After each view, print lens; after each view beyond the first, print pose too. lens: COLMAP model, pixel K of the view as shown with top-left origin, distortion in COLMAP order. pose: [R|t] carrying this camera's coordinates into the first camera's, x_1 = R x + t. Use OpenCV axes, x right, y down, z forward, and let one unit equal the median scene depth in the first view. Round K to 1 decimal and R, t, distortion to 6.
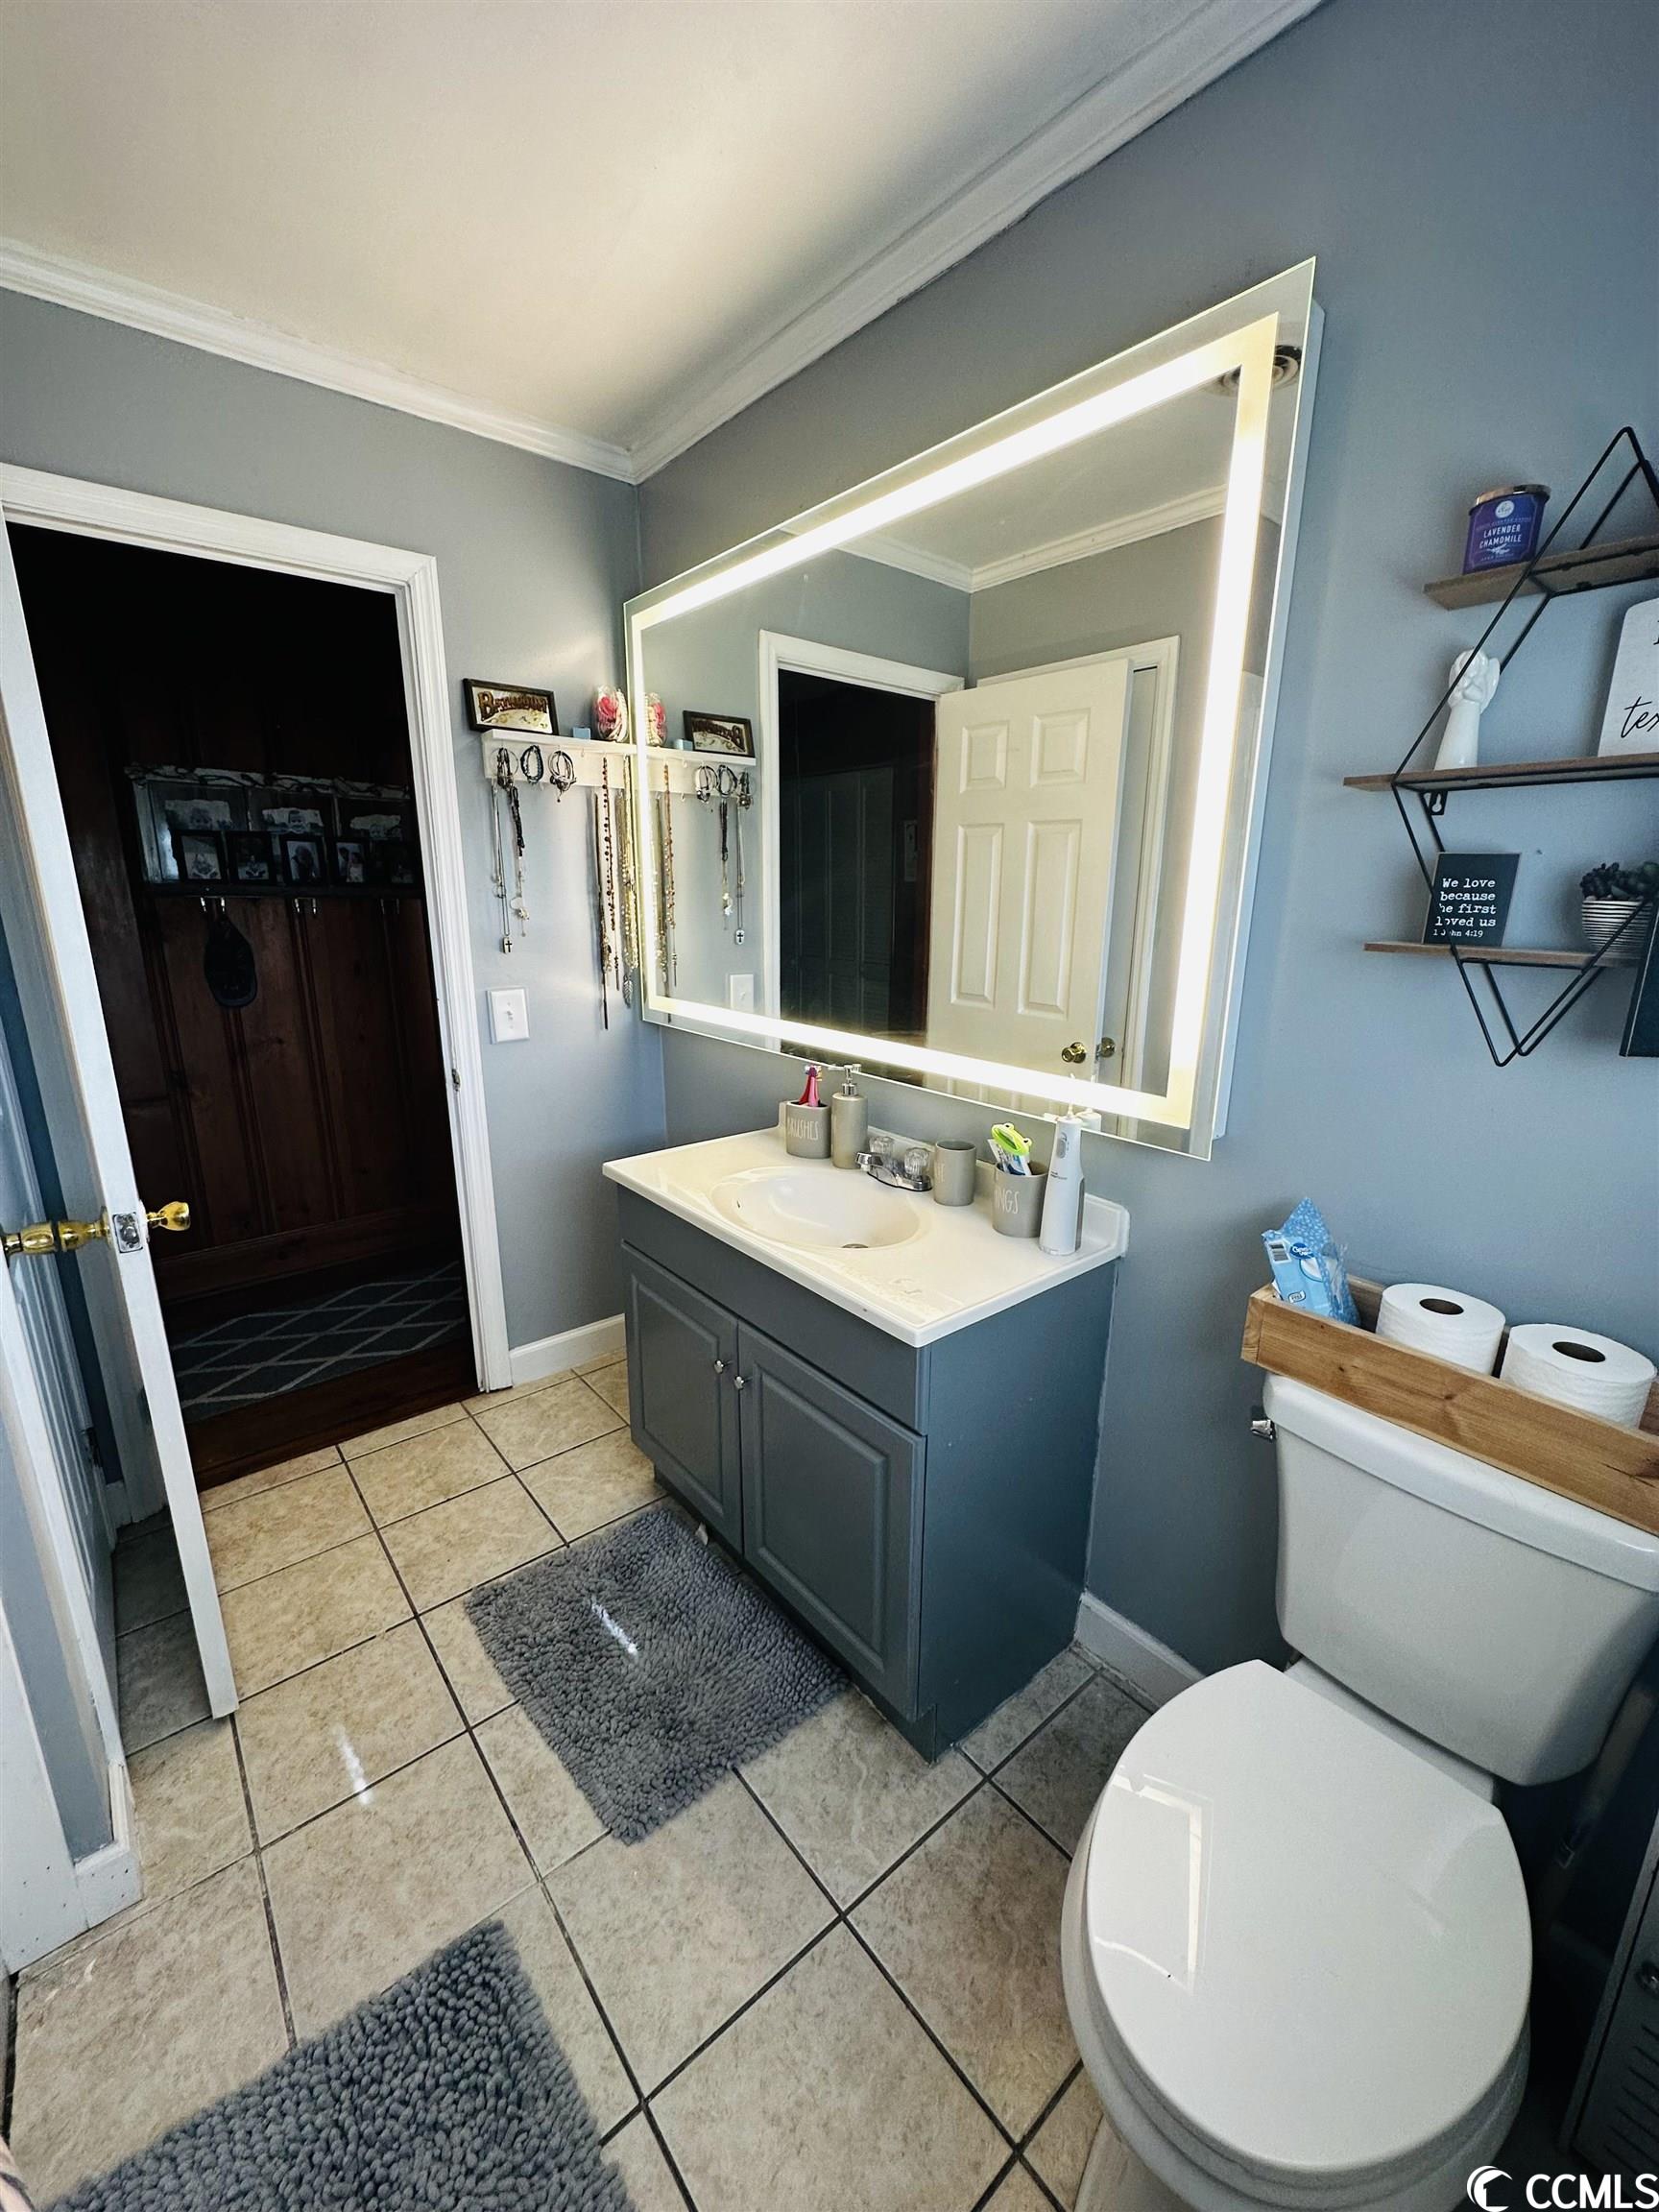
lens RADIAL K [[882.2, 0, 831.8], [0, 882.2, 1106.0], [0, 0, 1]] dist [-0.001194, -0.000260]
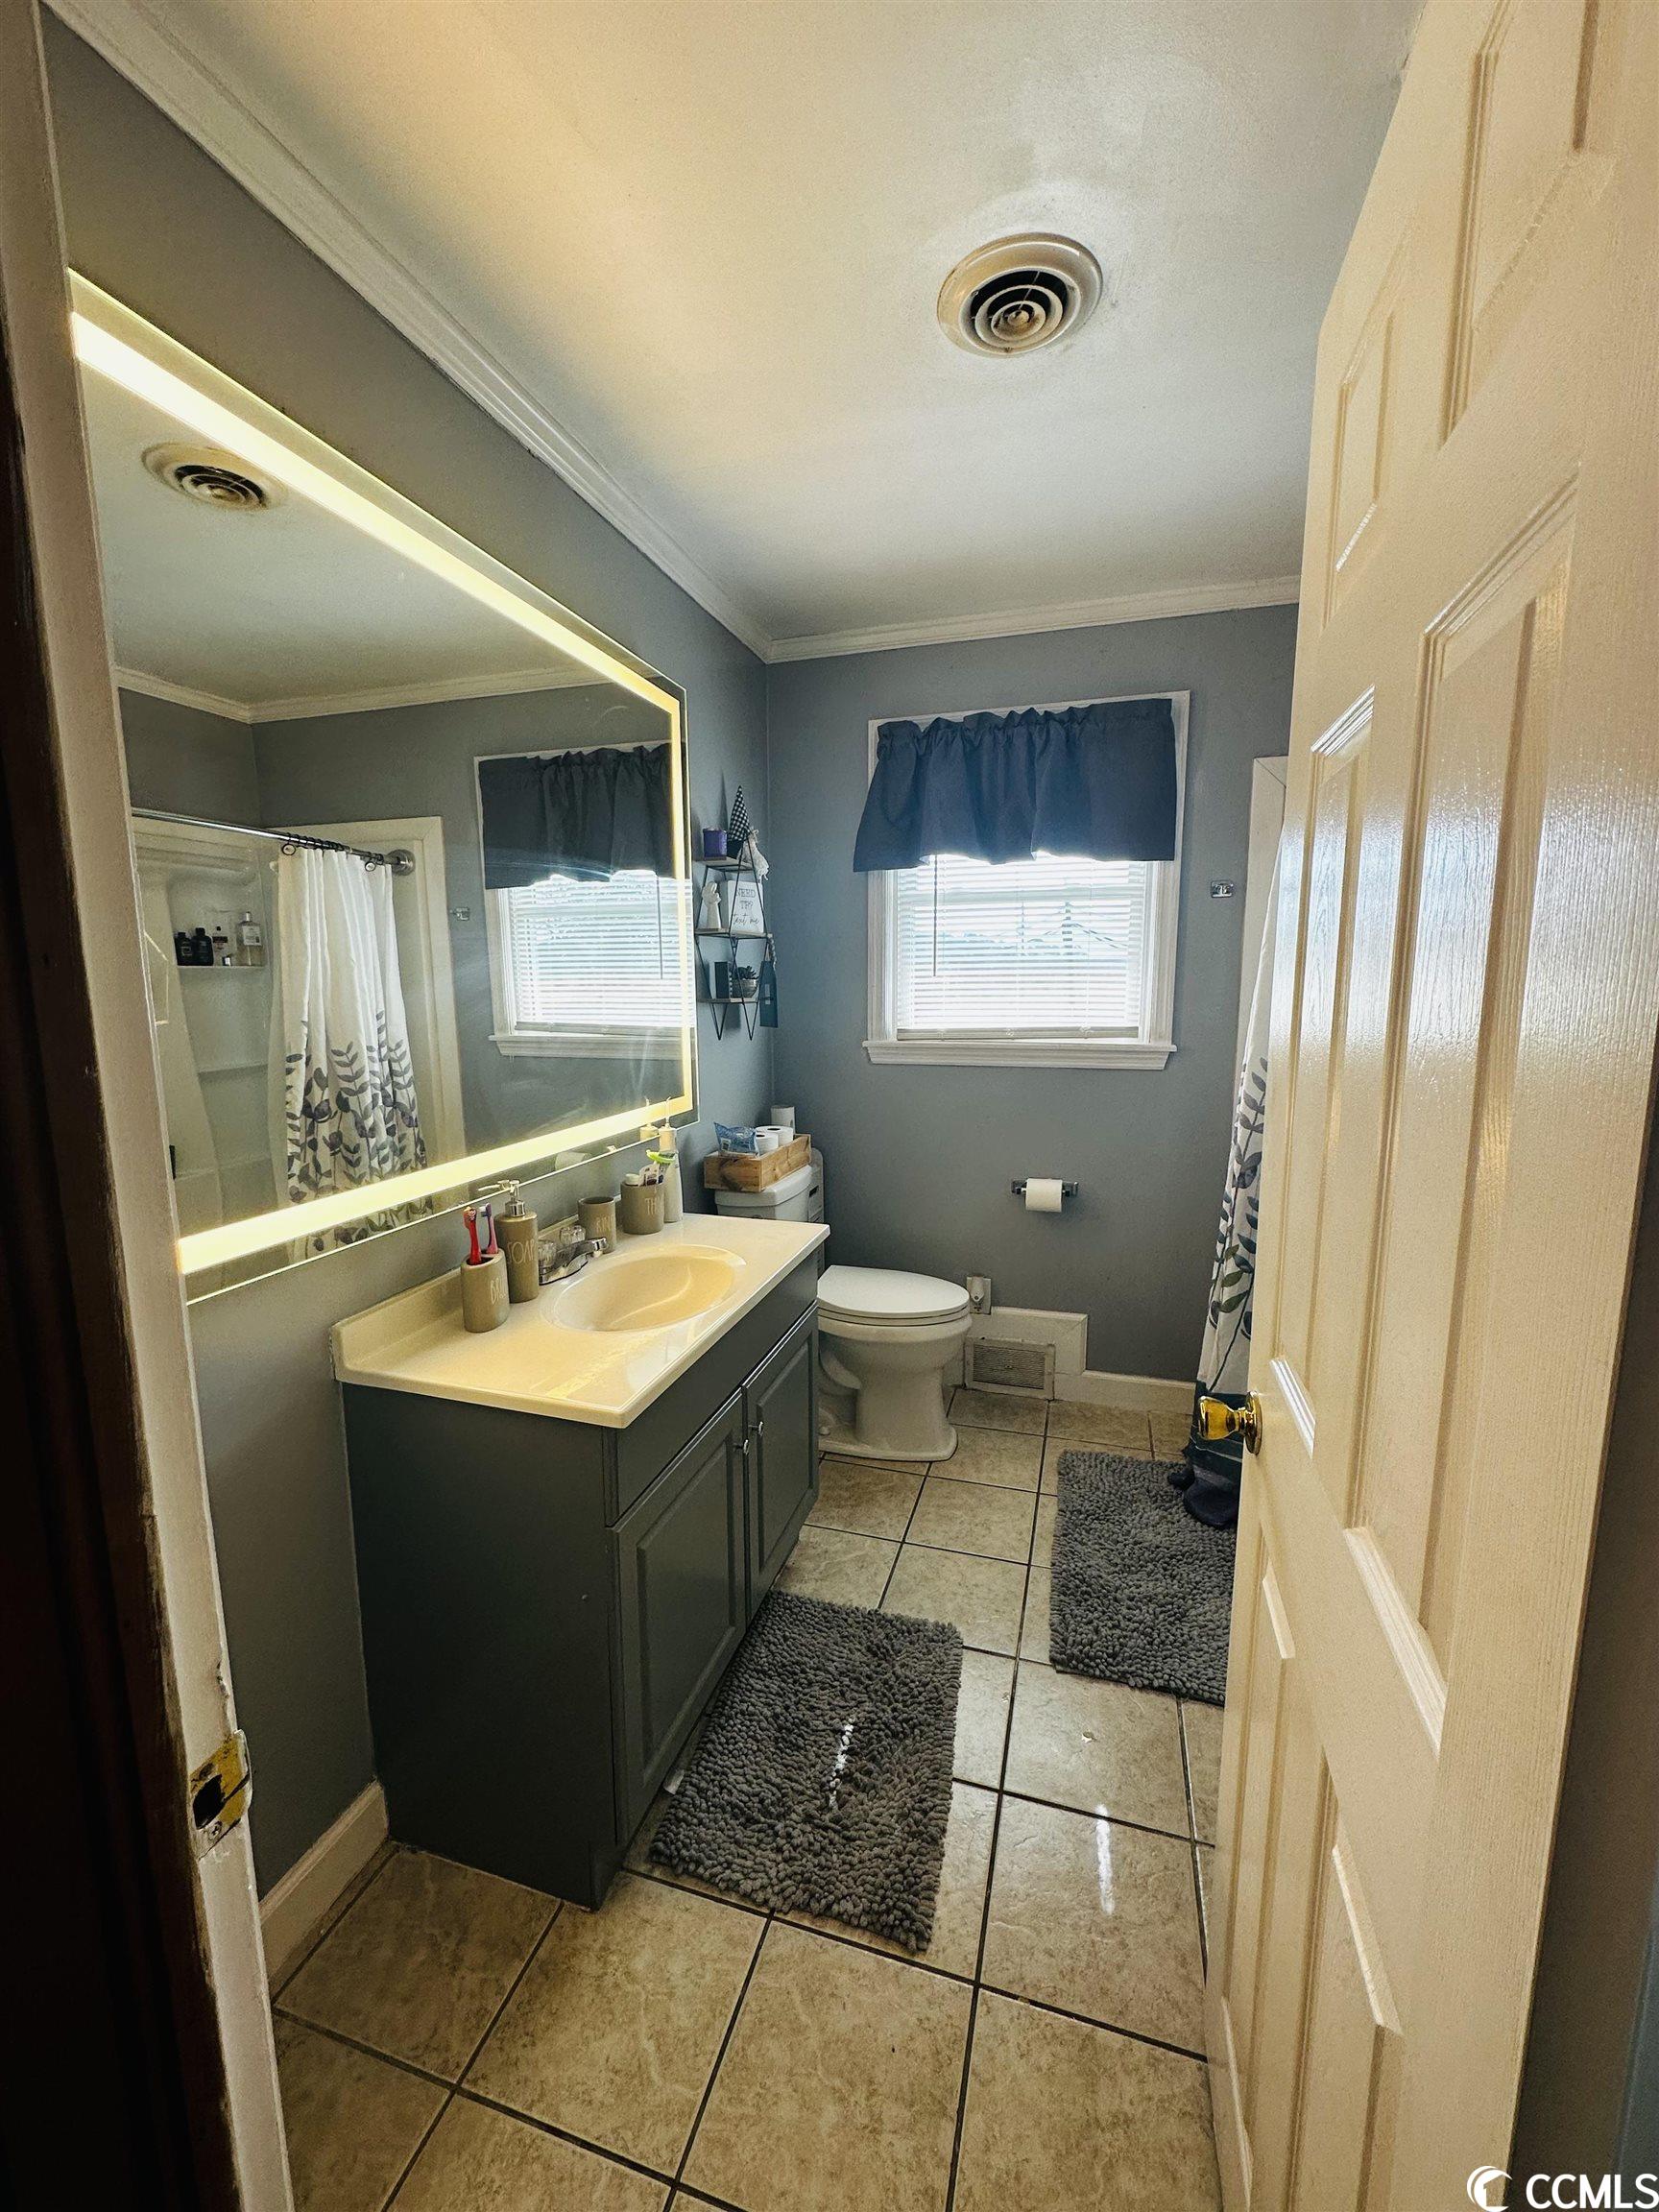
lens RADIAL K [[882.2, 0, 834.6], [0, 882.2, 1109.2], [0, 0, 1]] dist [-0.001194, -0.000260]
pose [[-0.554987, -0.121536, 0.822933, -1.018874], [0.203544, 0.939358, 0.276001, -0.340276], [-0.806572, 0.320680, -0.496594, 1.370514]]
